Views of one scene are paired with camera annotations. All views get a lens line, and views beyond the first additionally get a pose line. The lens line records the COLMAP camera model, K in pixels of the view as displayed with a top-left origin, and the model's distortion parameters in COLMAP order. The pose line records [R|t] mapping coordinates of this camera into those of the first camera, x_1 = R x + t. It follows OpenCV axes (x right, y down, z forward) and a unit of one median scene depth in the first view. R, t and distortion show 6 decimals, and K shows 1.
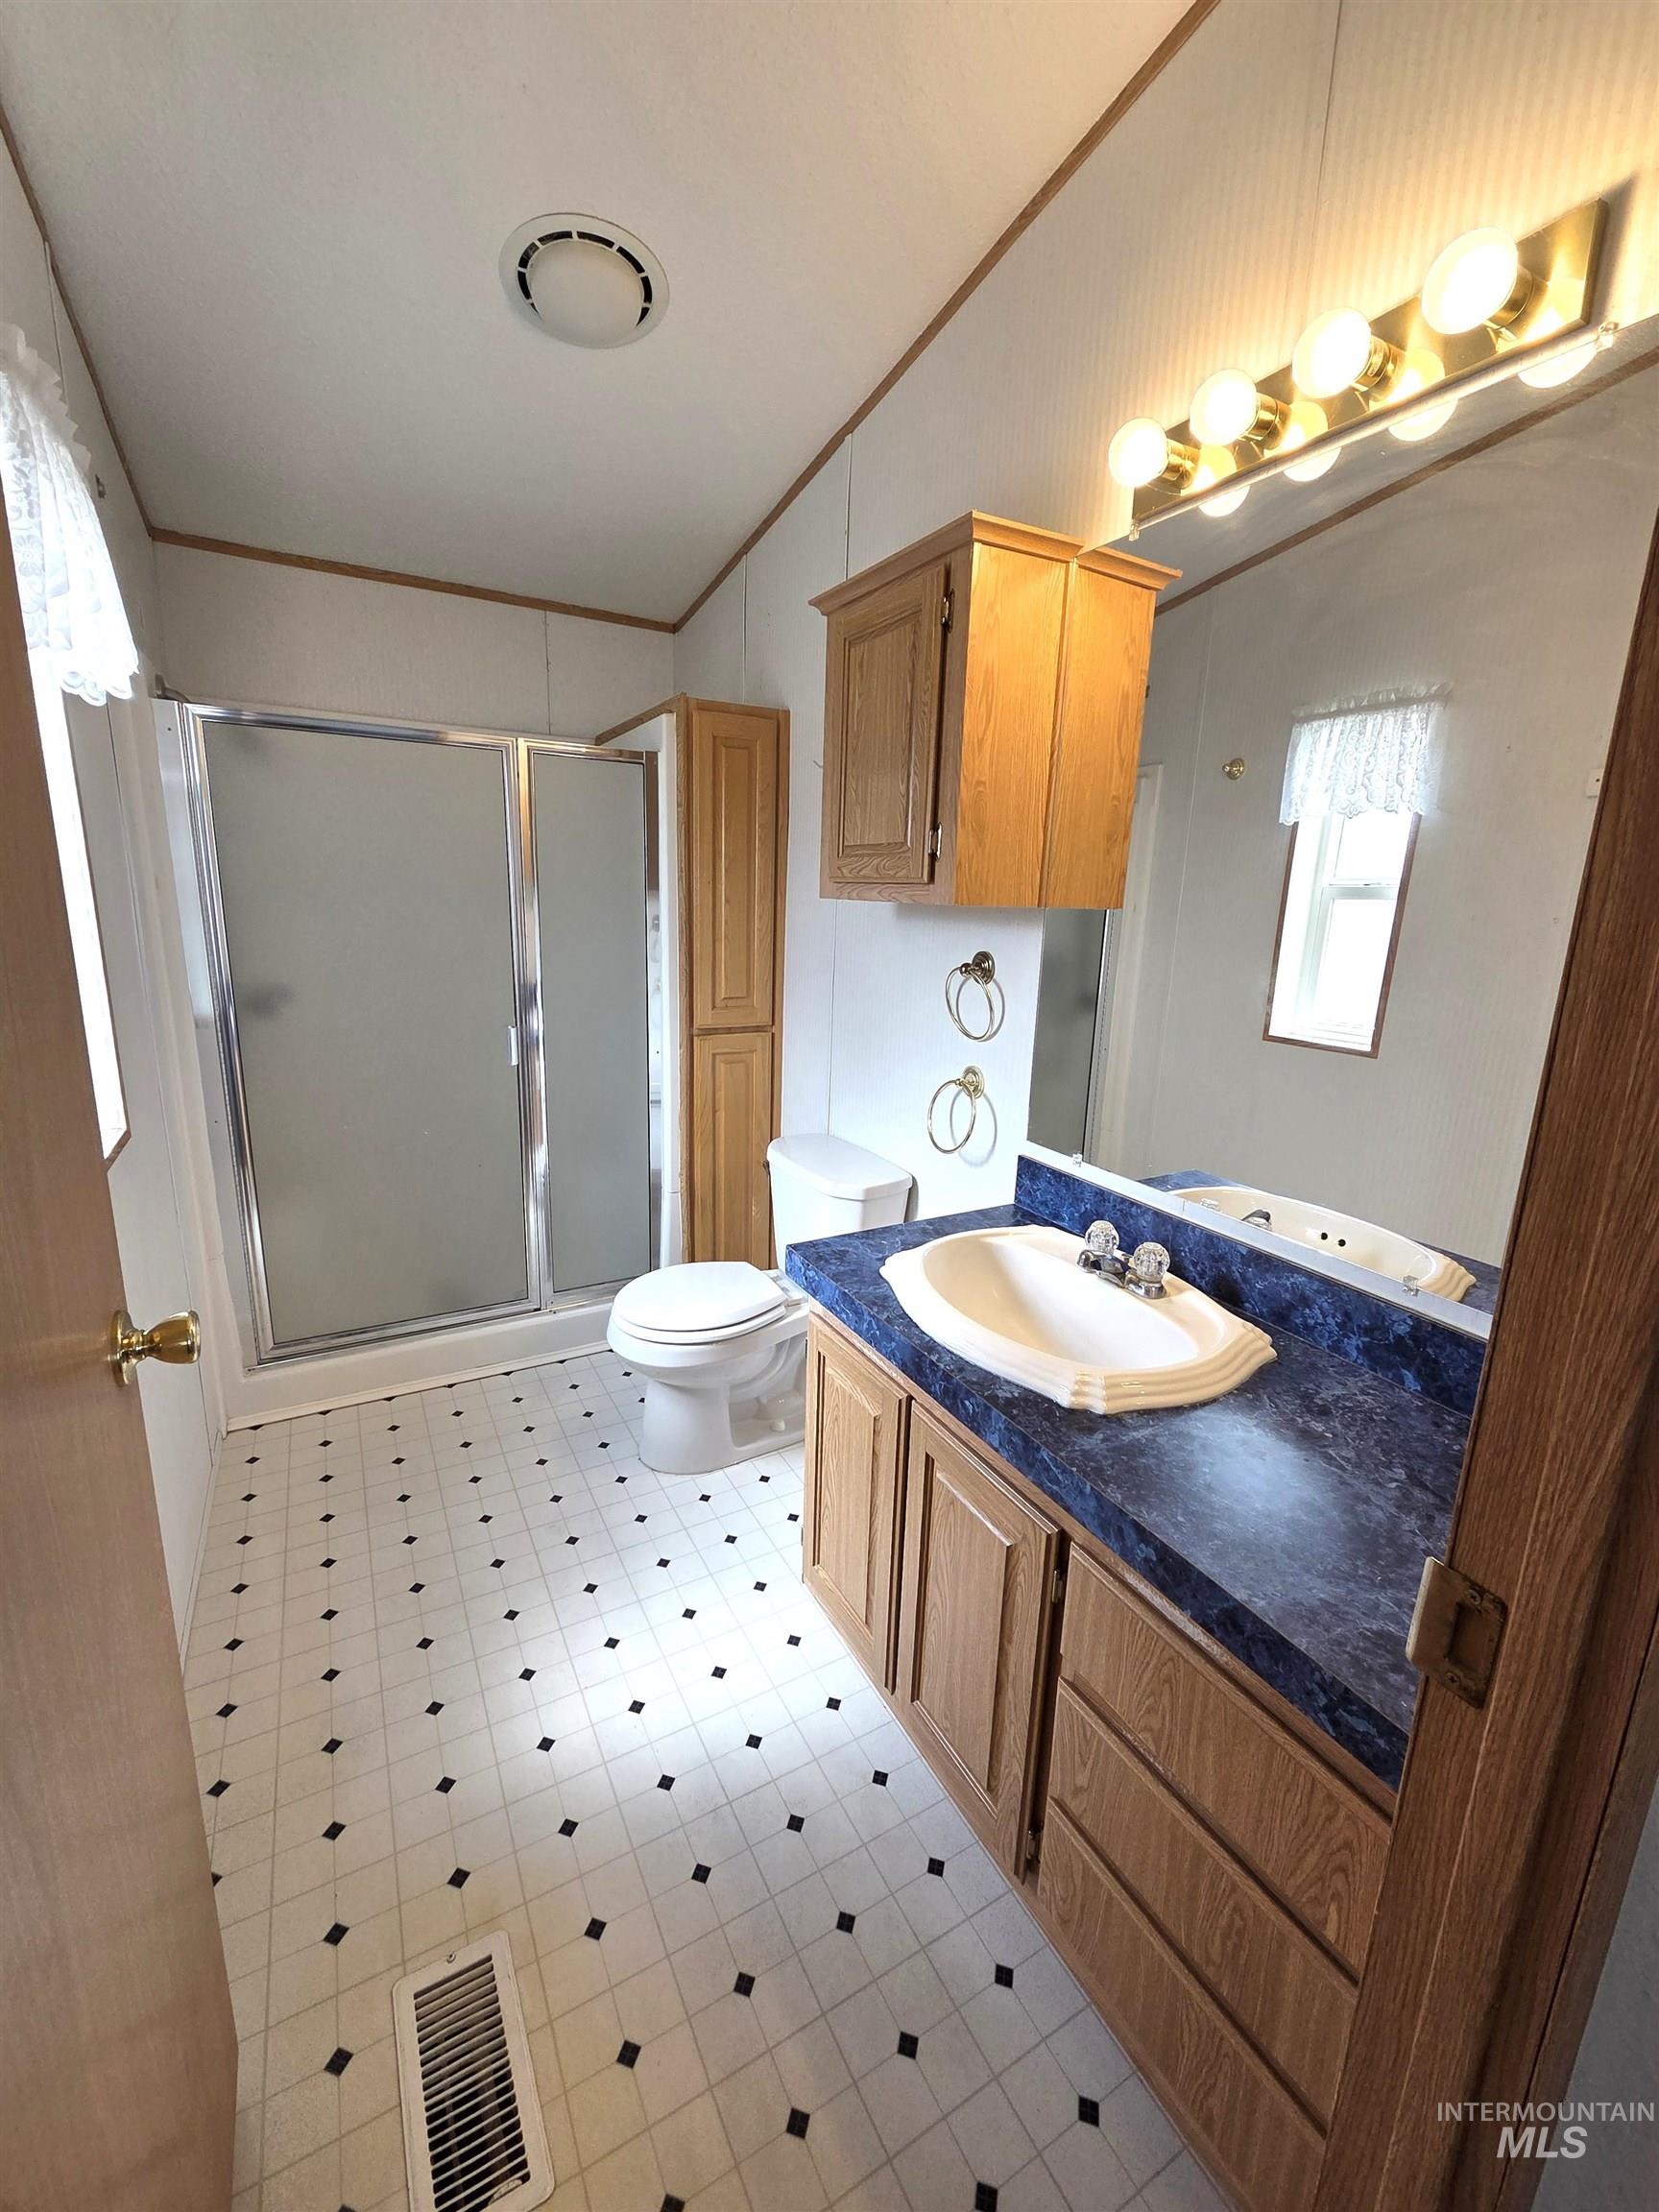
lens RADIAL K [[898.0, 0, 828.4], [0, 898.0, 1100.8], [0, 0, 1]] dist [0.006743, -0.002673]
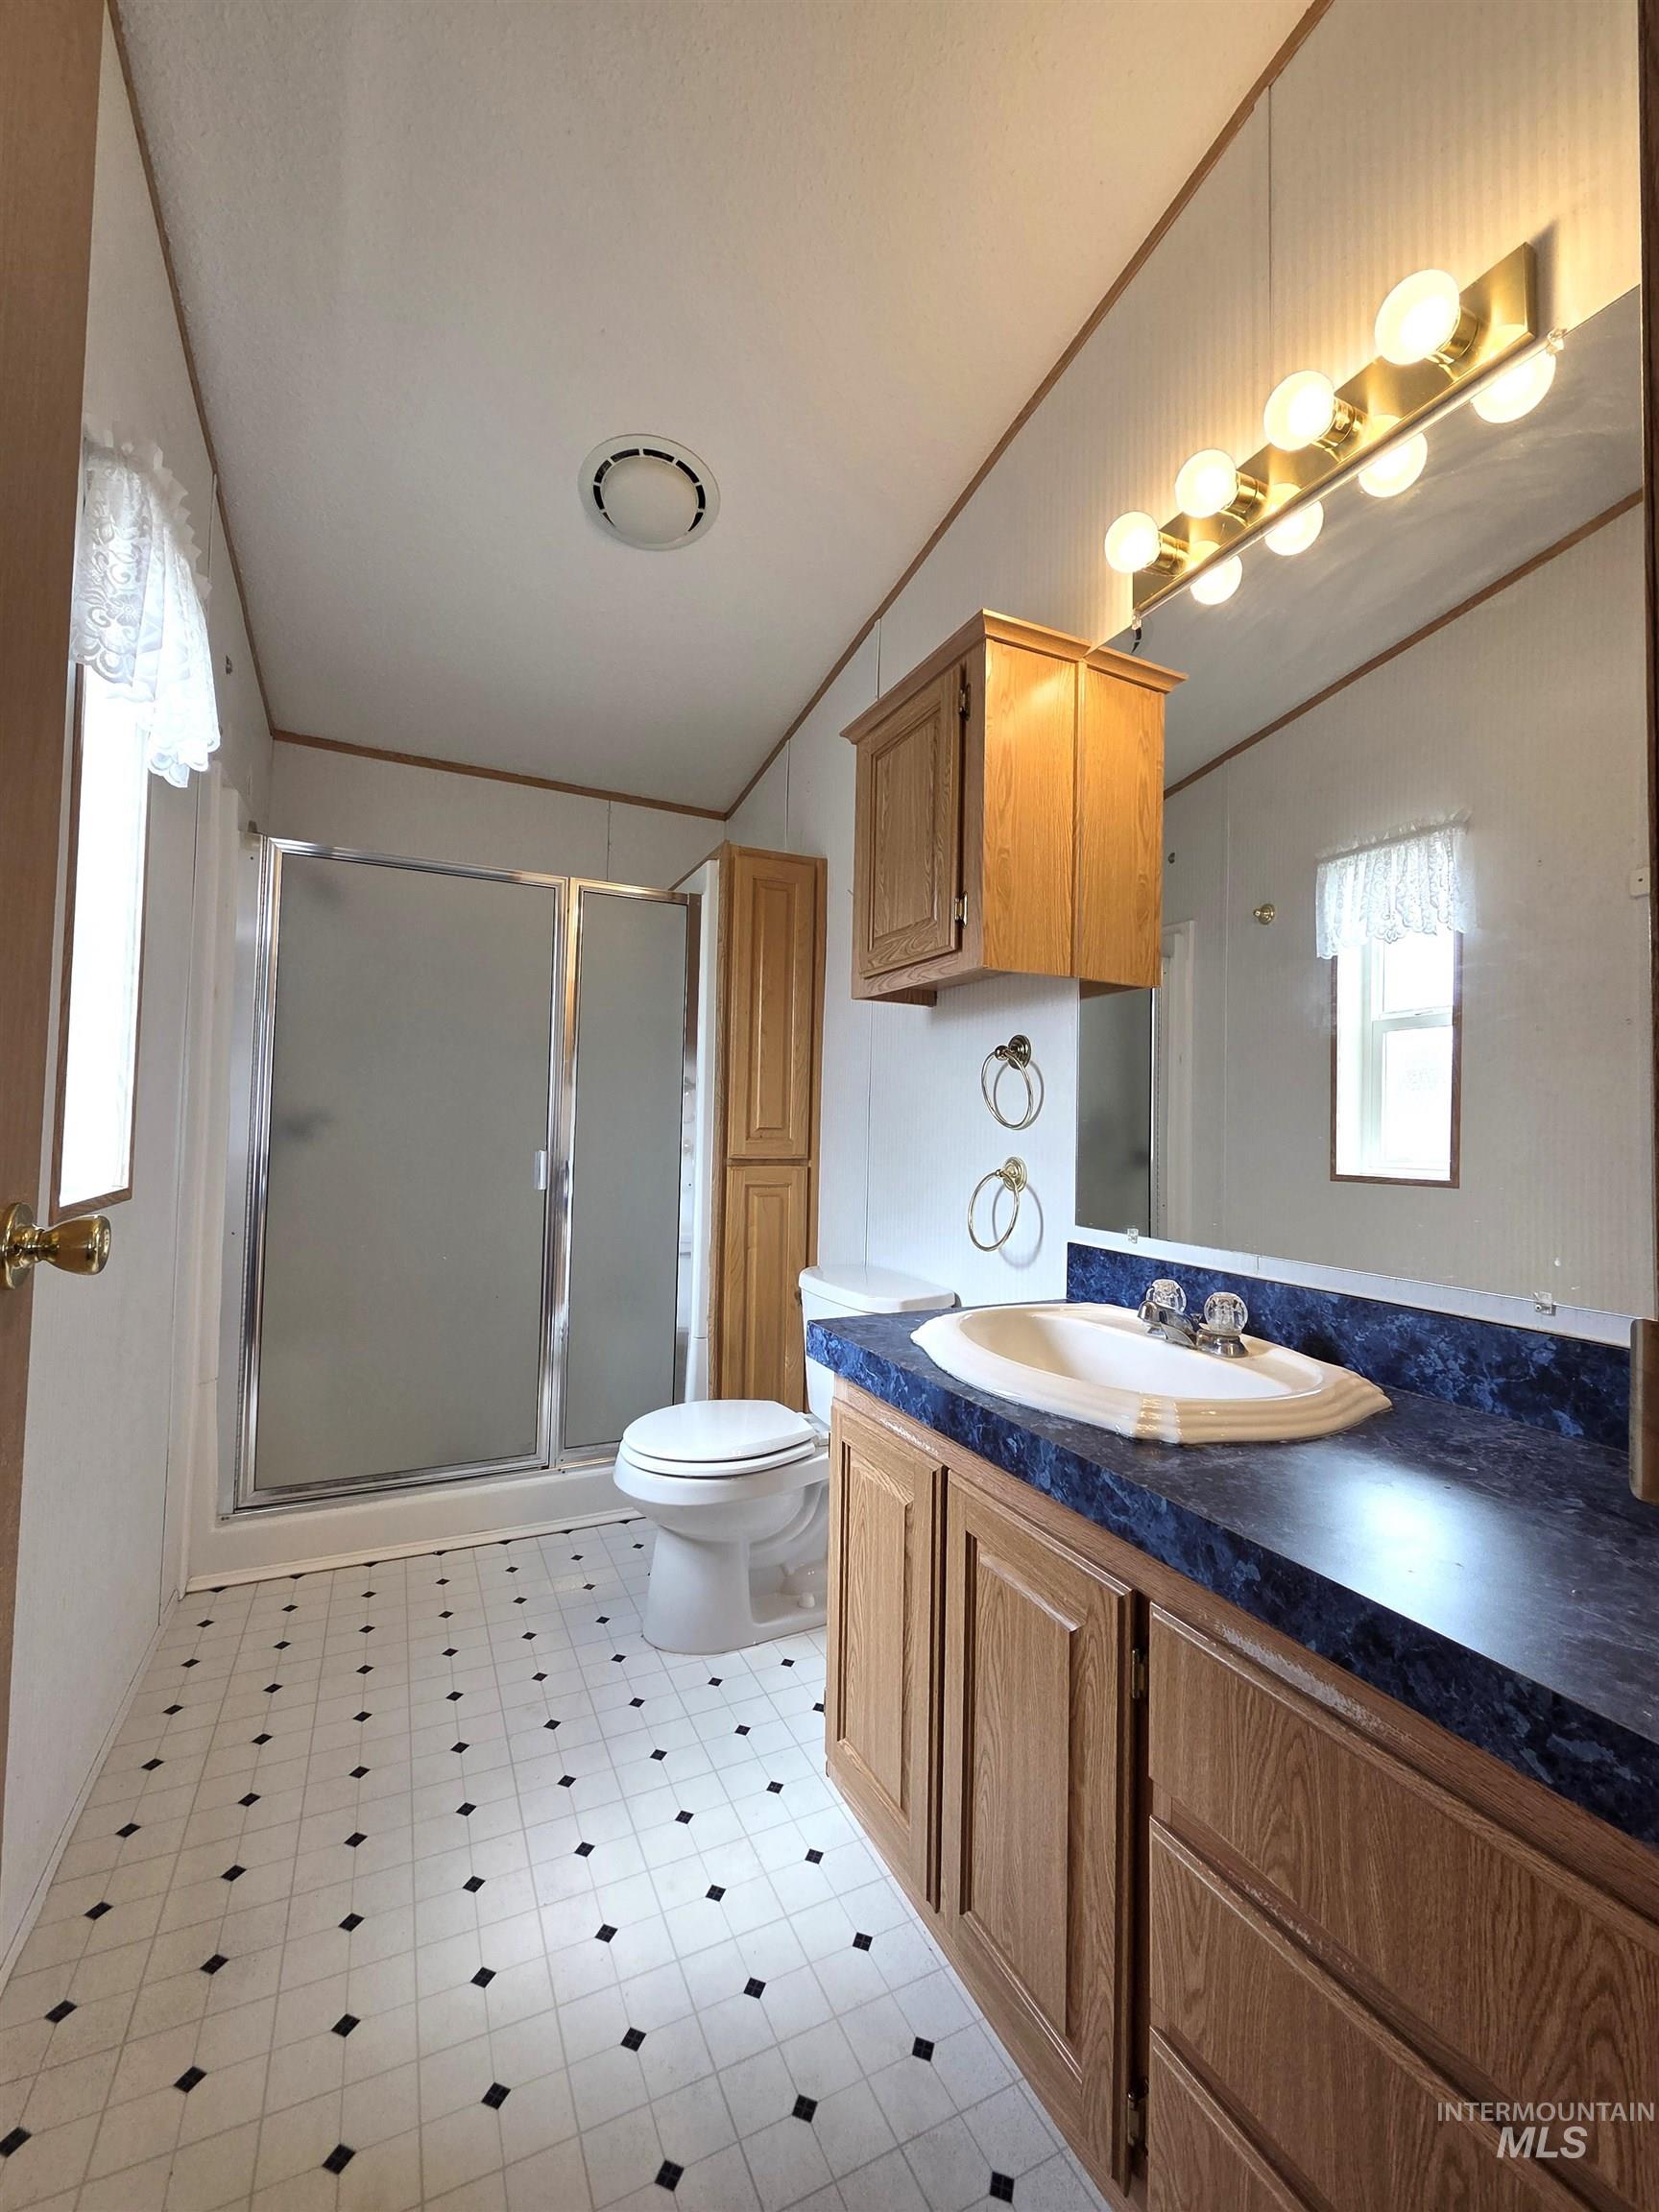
lens RADIAL K [[898.0, 0, 829.5], [0, 898.0, 1097.8], [0, 0, 1]] dist [0.006743, -0.002673]
pose [[0.998371, -0.009464, -0.056272, 0.027809], [-0.005316, 0.966432, -0.256868, 0.178942], [0.056814, 0.256749, 0.964807, 0.083300]]
